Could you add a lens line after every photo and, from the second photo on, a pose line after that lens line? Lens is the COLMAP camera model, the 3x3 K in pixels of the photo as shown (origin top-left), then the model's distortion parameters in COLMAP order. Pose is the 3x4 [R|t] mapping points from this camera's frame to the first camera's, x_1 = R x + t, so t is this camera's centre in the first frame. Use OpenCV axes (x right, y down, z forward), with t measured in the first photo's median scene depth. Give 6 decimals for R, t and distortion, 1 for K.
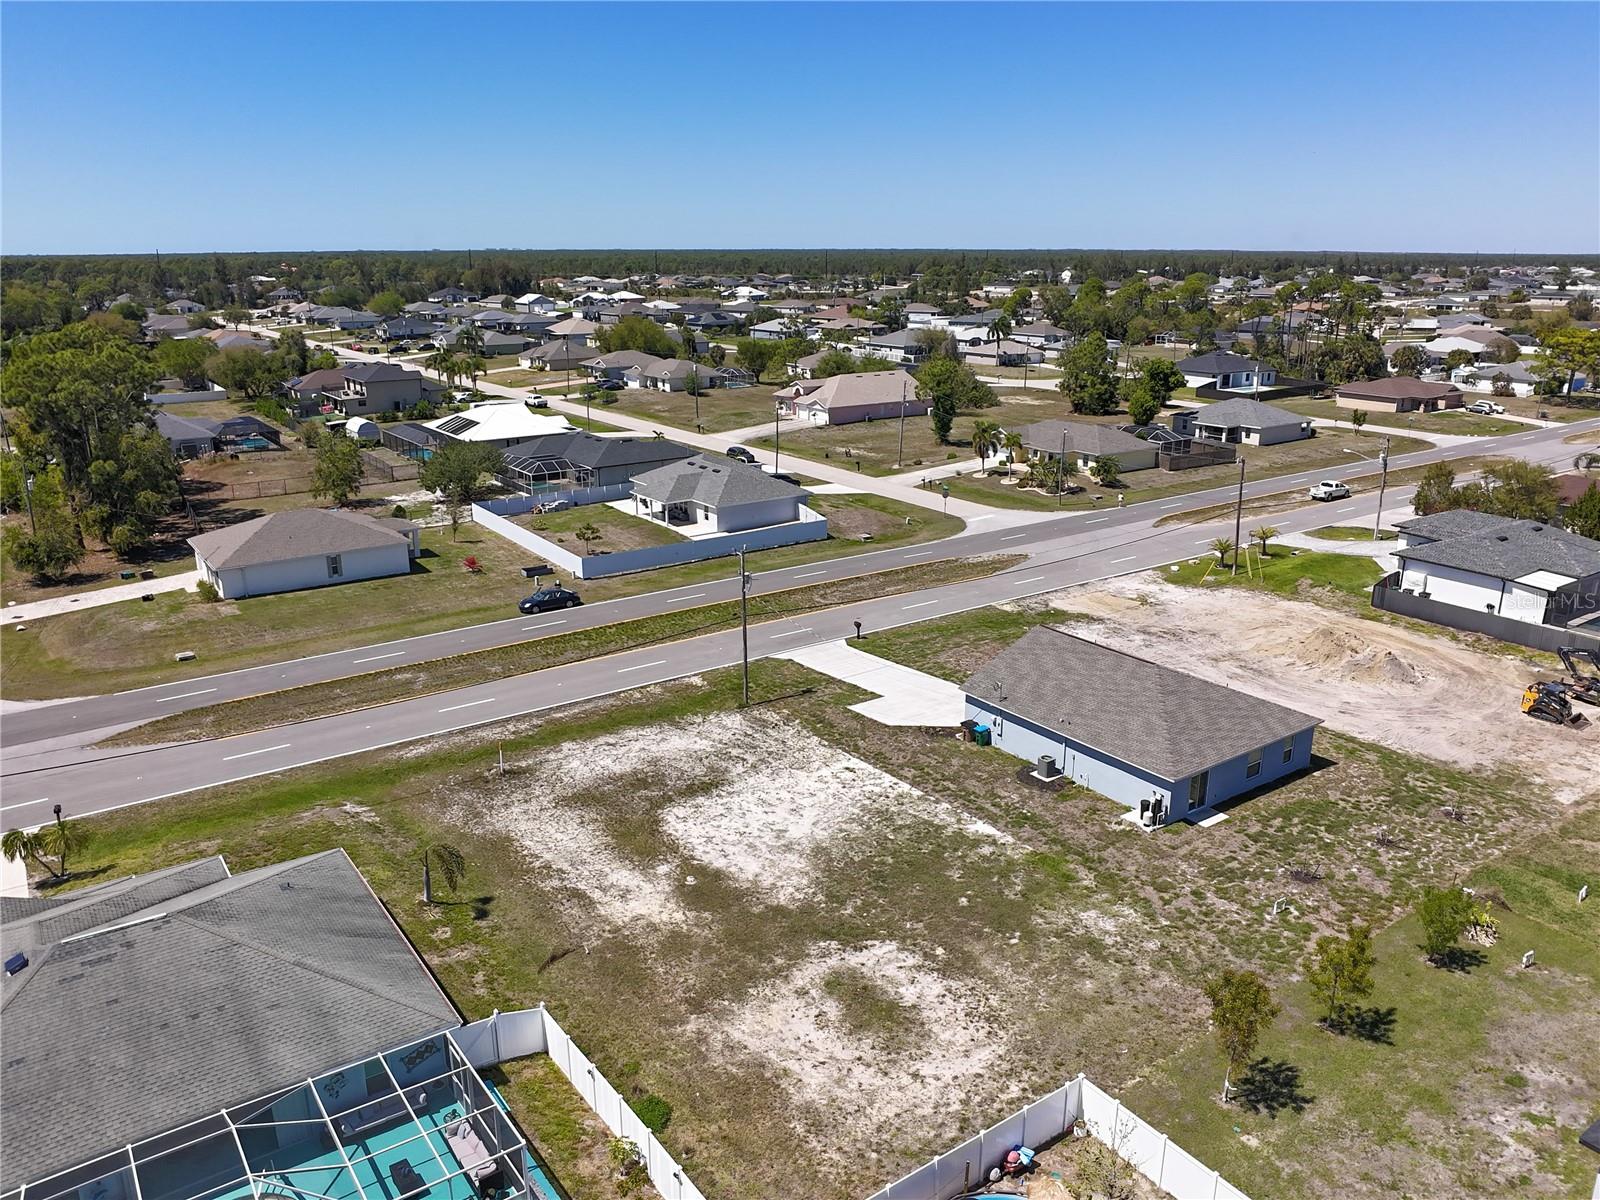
lens RADIAL K [[1181.1, 0, 804.1], [0, 1181.1, 602.5], [0, 0, 1]] dist [-0.023707, -0.018164]
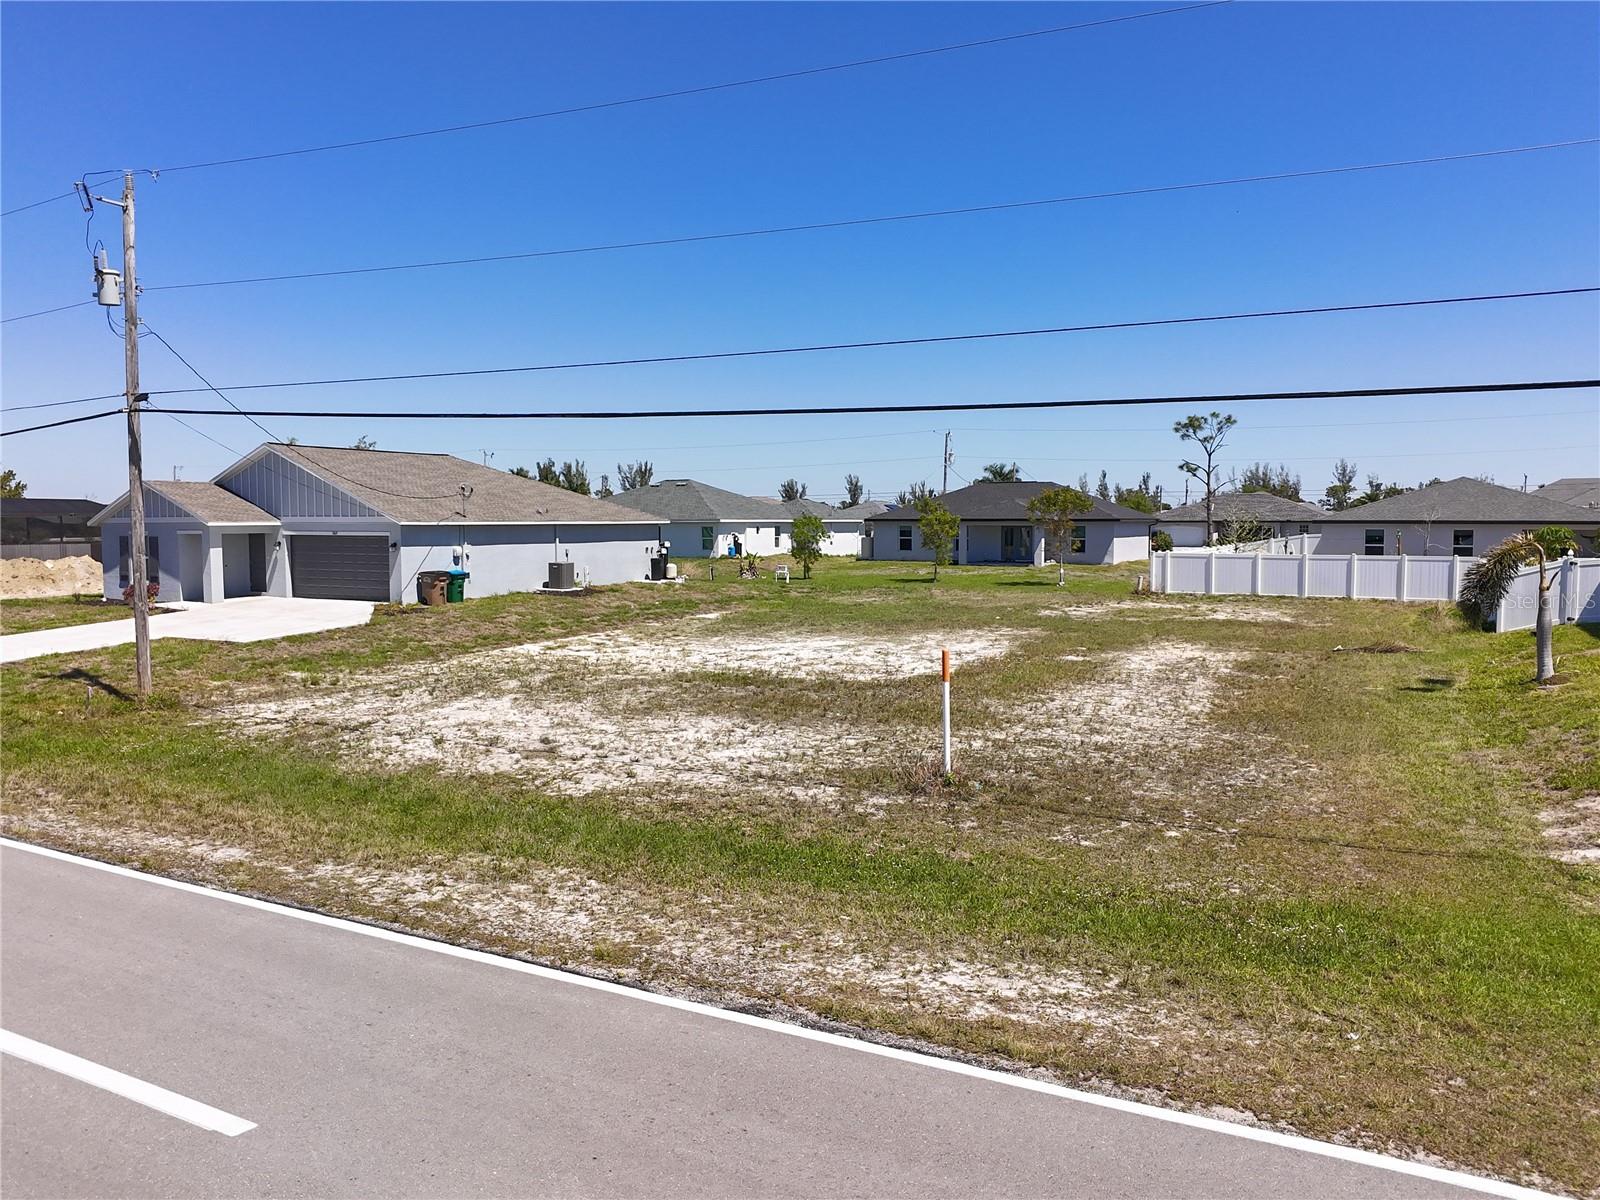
lens RADIAL K [[1181.1, 0, 801.8], [0, 1181.1, 597.3], [0, 0, 1]] dist [-0.023707, -0.018164]
pose [[-0.446247, -0.058085, 0.893023, -0.467995], [0.259448, 0.946637, 0.191219, 0.052111], [-0.856476, 0.317024, -0.407364, 1.123973]]
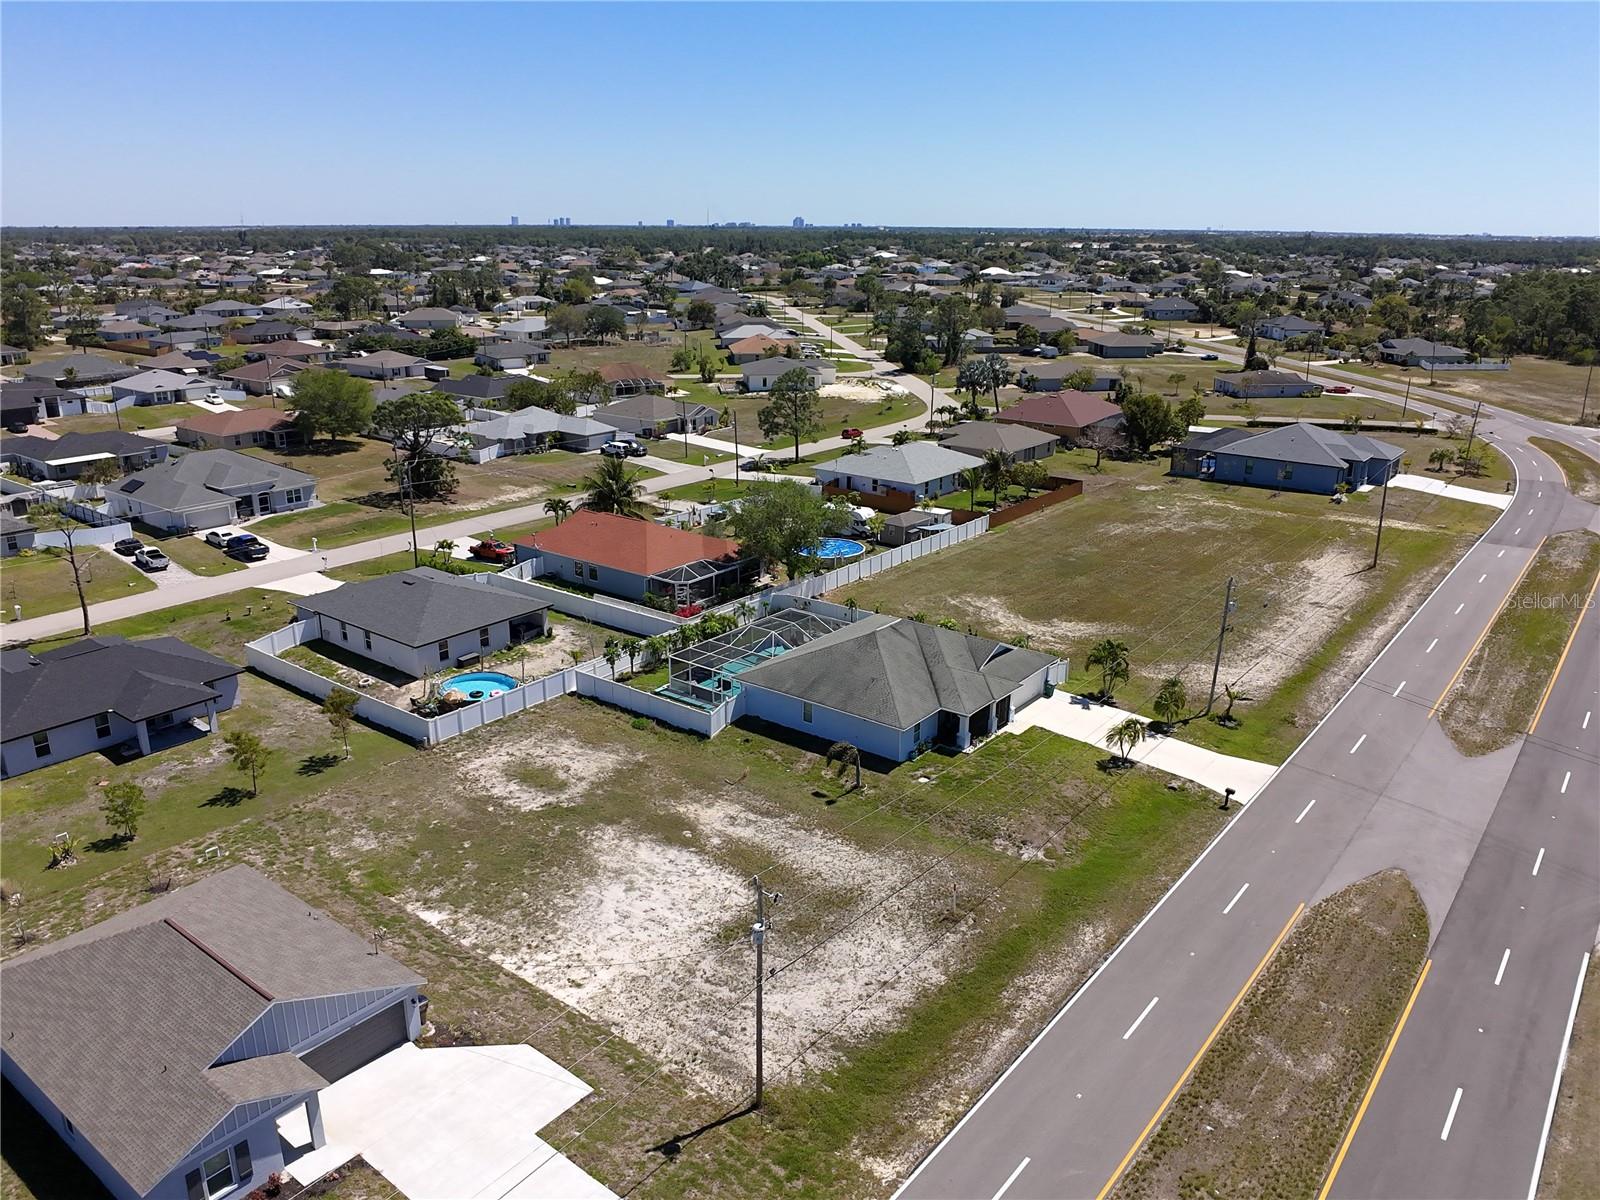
lens RADIAL K [[1181.1, 0, 805.7], [0, 1181.1, 592.3], [0, 0, 1]] dist [-0.023707, -0.018164]
pose [[-0.957912, 0.079976, -0.275696, 0.090915], [-0.088822, 0.830700, 0.549590, -0.567003], [0.272975, 0.550947, -0.788633, 1.568854]]
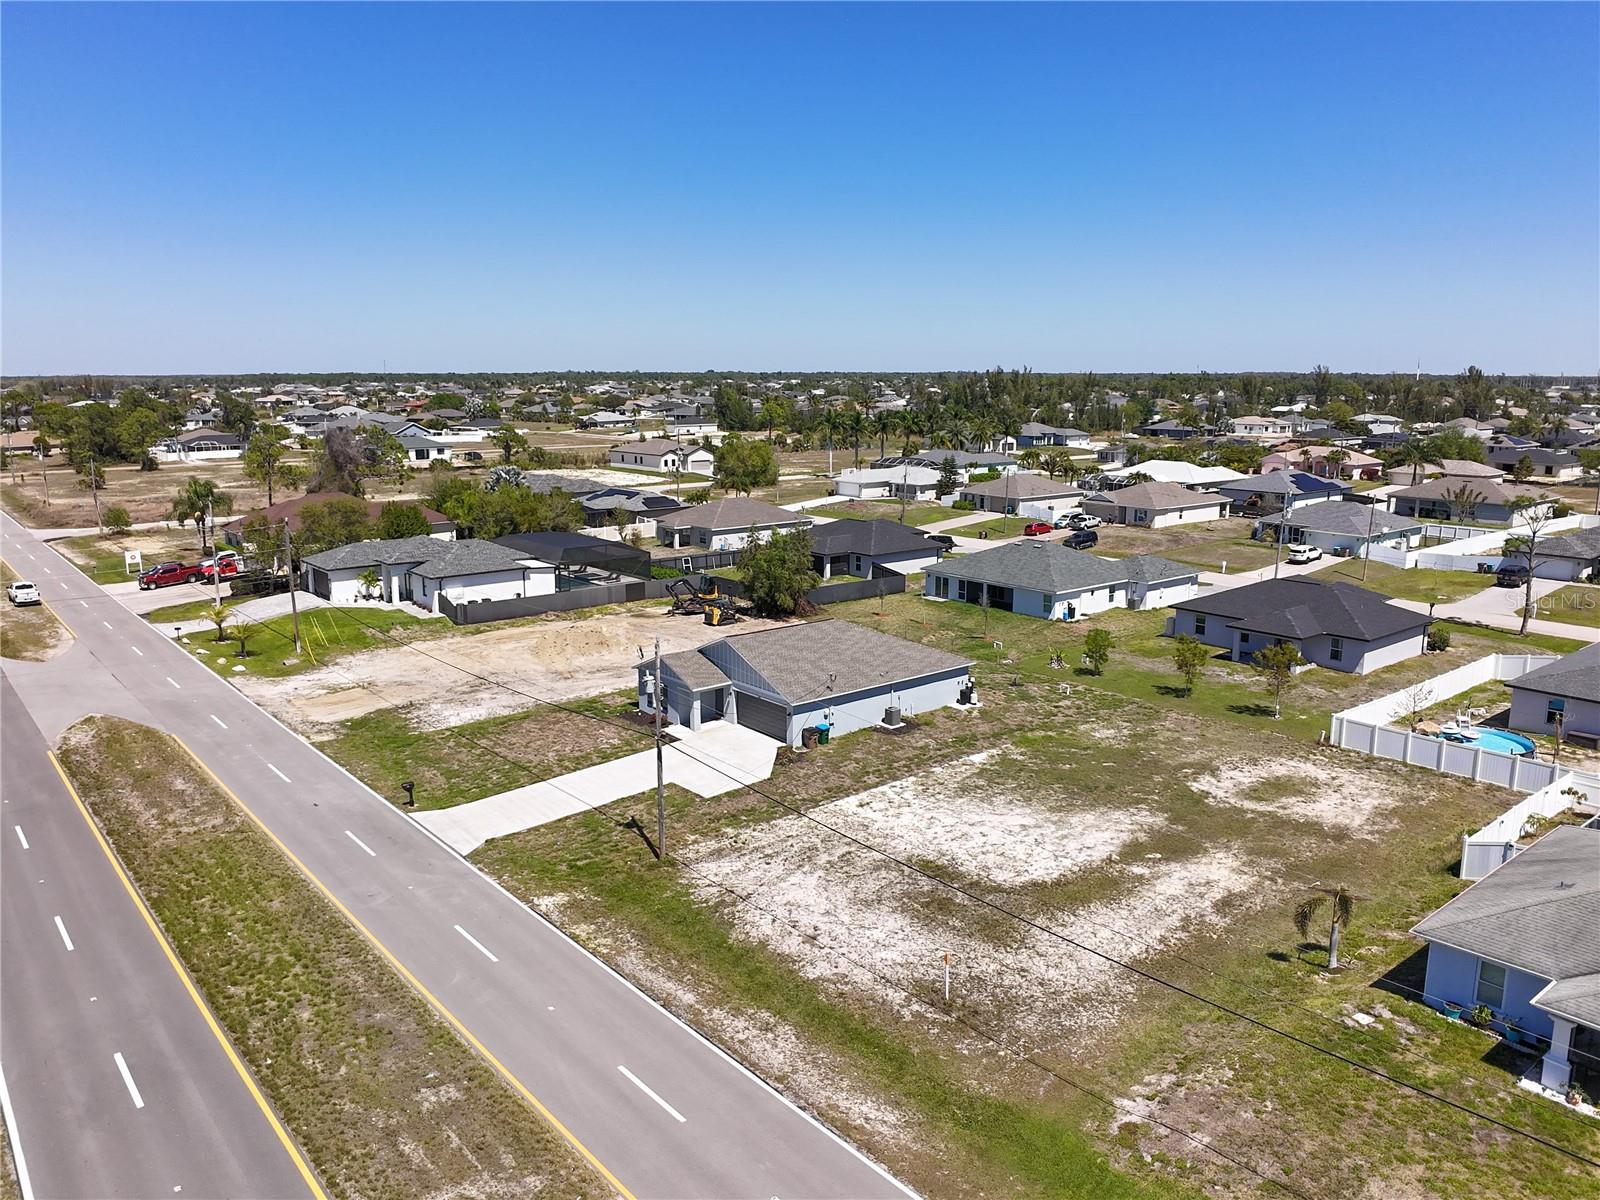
lens RADIAL K [[1181.1, 0, 802.9], [0, 1181.1, 593.7], [0, 0, 1]] dist [-0.023707, -0.018164]
pose [[-0.074381, -0.184349, 0.980042, -0.835459], [0.287538, 0.937061, 0.198087, -0.209295], [-0.954877, 0.296533, -0.016692, 1.025989]]
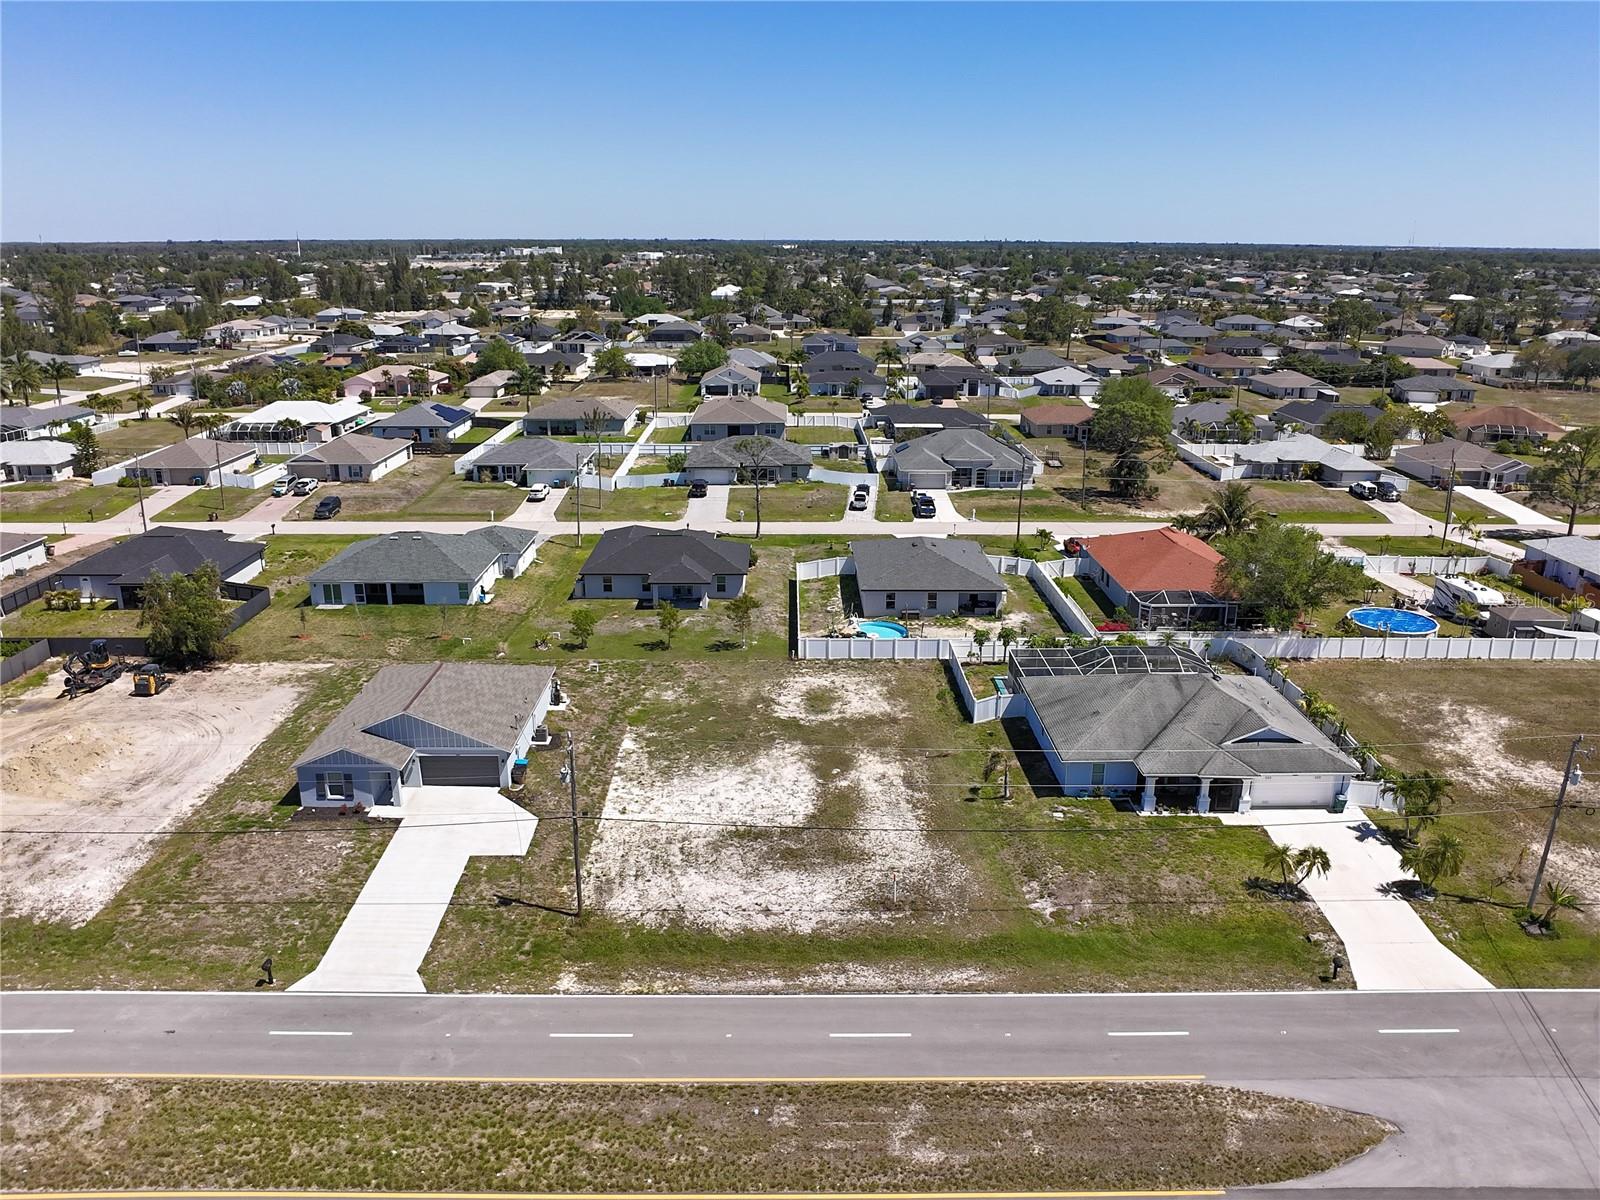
lens RADIAL K [[1181.1, 0, 804.3], [0, 1181.1, 600.2], [0, 0, 1]] dist [-0.023707, -0.018164]
pose [[-0.821344, -0.171288, 0.544109, -0.684196], [0.160418, 0.846000, 0.508478, -0.574998], [-0.547412, 0.504920, -0.667379, 1.571613]]
